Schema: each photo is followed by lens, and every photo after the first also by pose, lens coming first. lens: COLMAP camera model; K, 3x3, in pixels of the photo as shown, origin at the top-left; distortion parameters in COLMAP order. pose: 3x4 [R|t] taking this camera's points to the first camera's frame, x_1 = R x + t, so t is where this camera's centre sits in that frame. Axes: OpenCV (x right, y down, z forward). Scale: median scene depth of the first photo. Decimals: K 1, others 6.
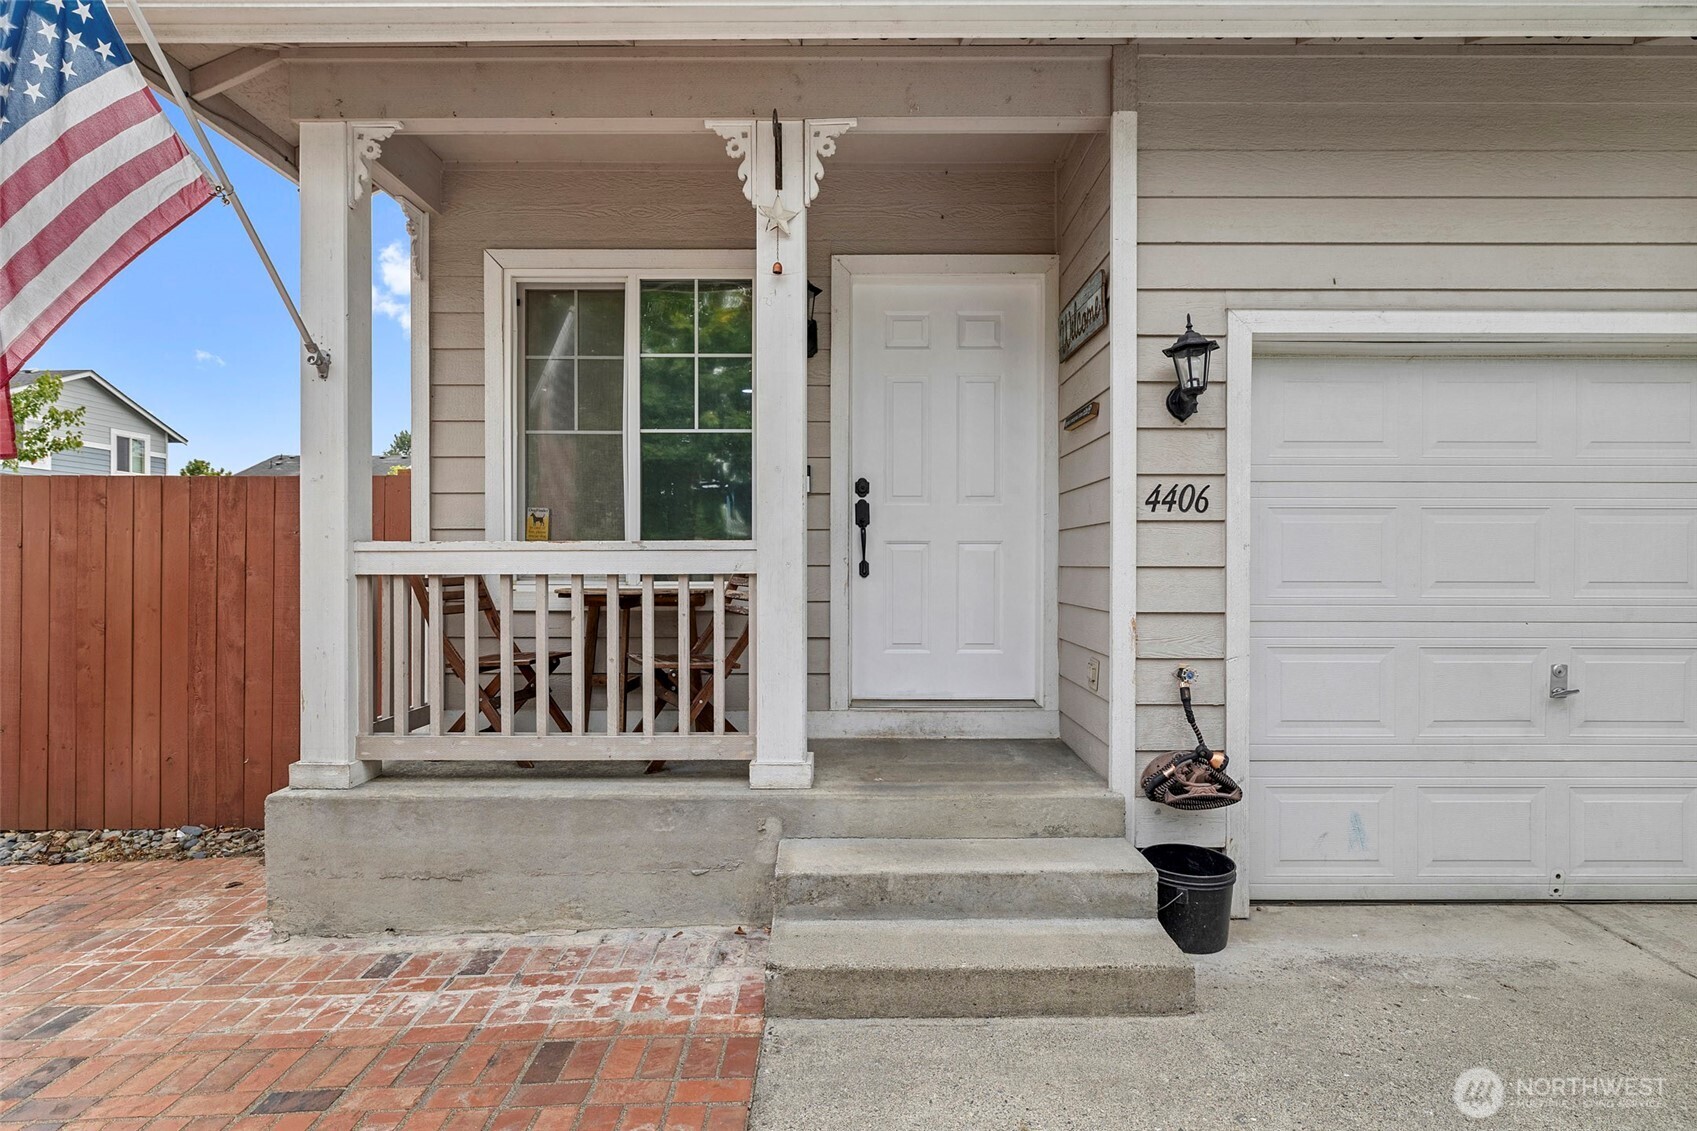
lens RADIAL K [[871.1, 0, 853.2], [0, 871.1, 566.8], [0, 0, 1]] dist [-0.002257, 0.001658]
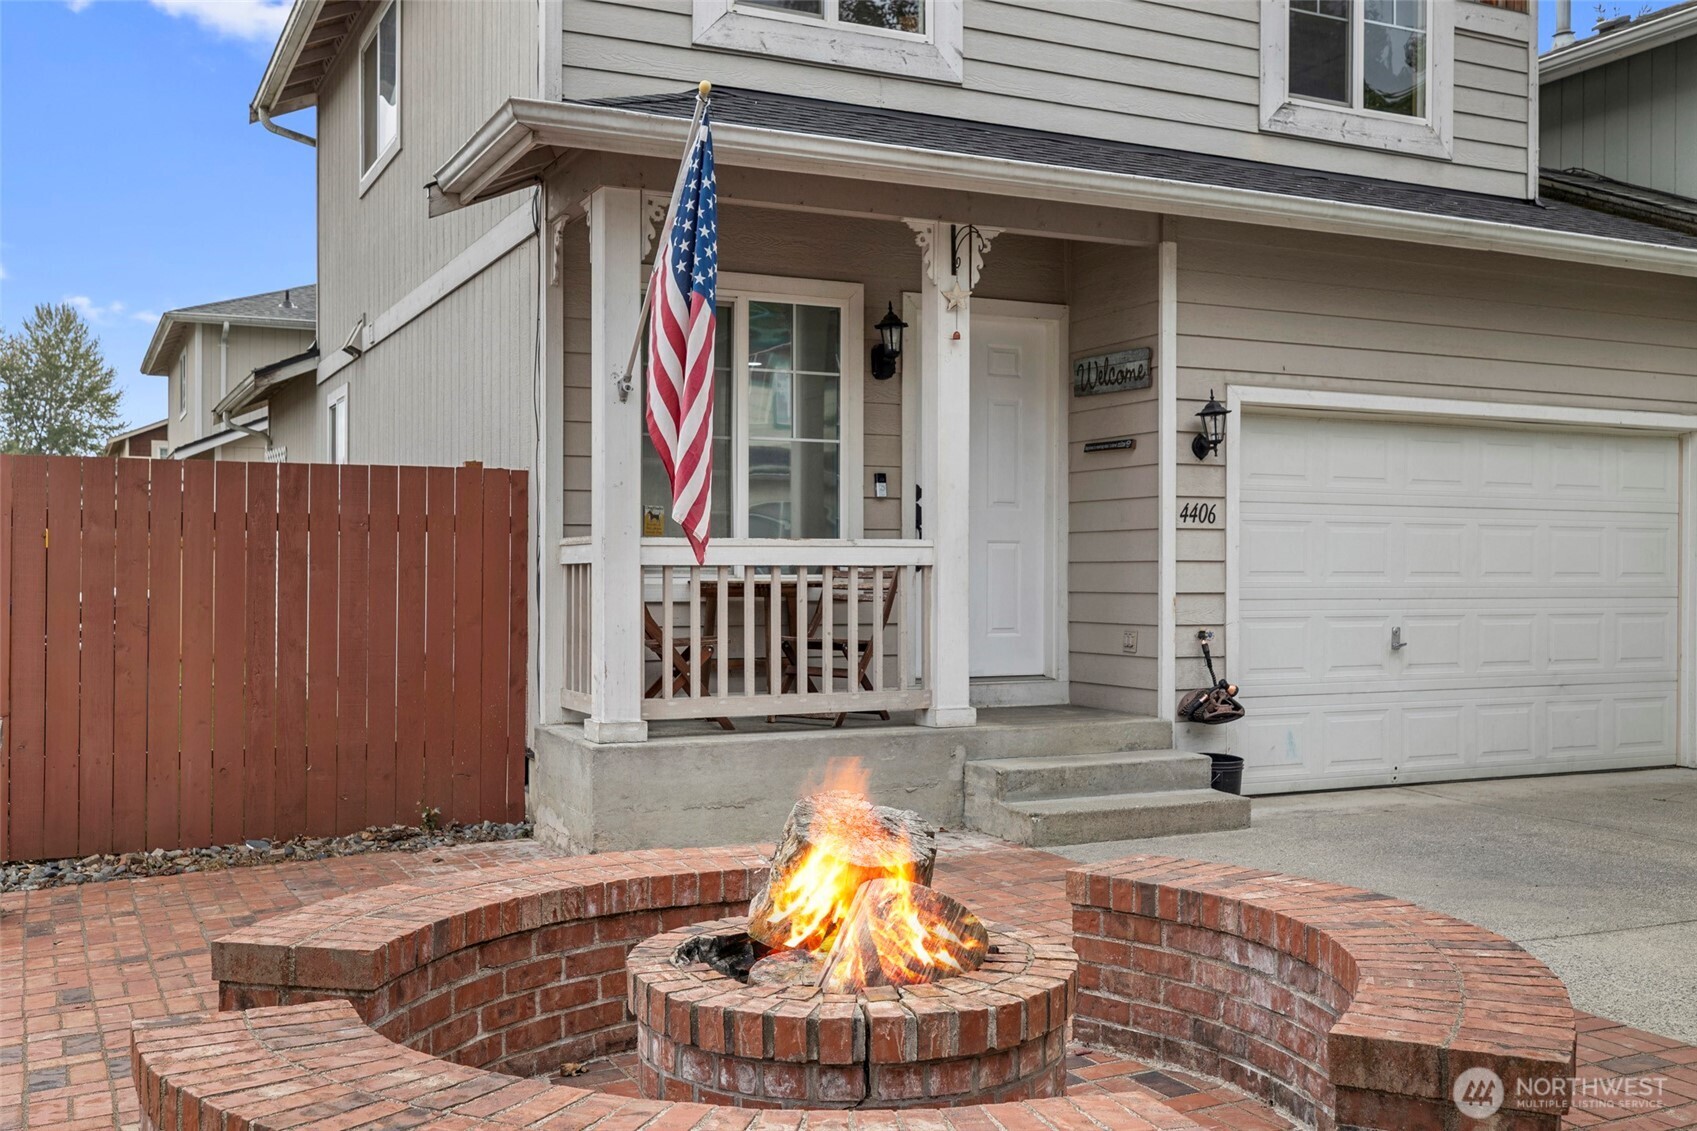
lens RADIAL K [[1682.3, 0, 859.5], [0, 1682.3, 574.9], [0, 0, 1]] dist [0.014110, 0.000000]
pose [[0.895242, 0.000085, 0.445581, -1.325555], [0.001233, 0.999996, -0.002668, 0.029075], [-0.445579, 0.002938, 0.895238, -1.201581]]
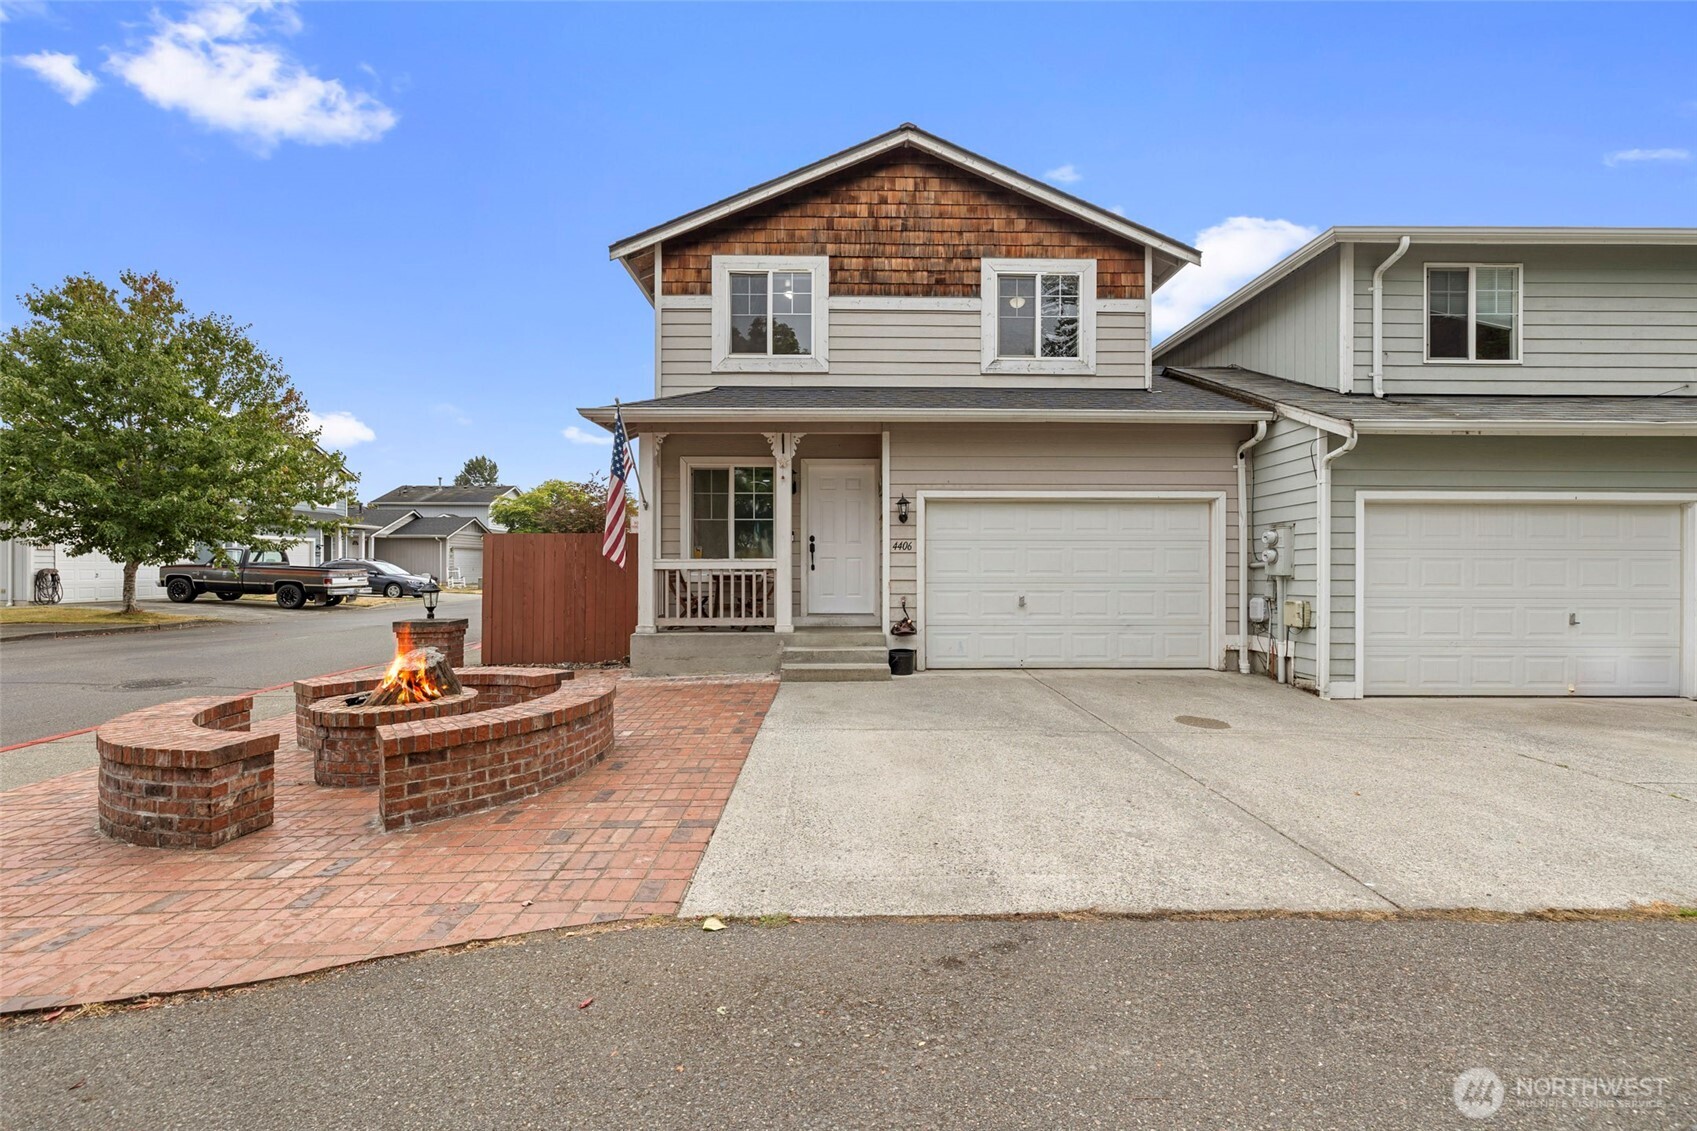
lens RADIAL K [[737.1, 0, 847.2], [0, 737.1, 561.0], [0, 0, 1]] dist [0.000464, 0.001092]
pose [[0.999946, -0.000950, 0.010353, 0.127174], [0.001065, 0.999937, -0.011138, 0.010424], [-0.010342, 0.011148, 0.999884, -1.784540]]
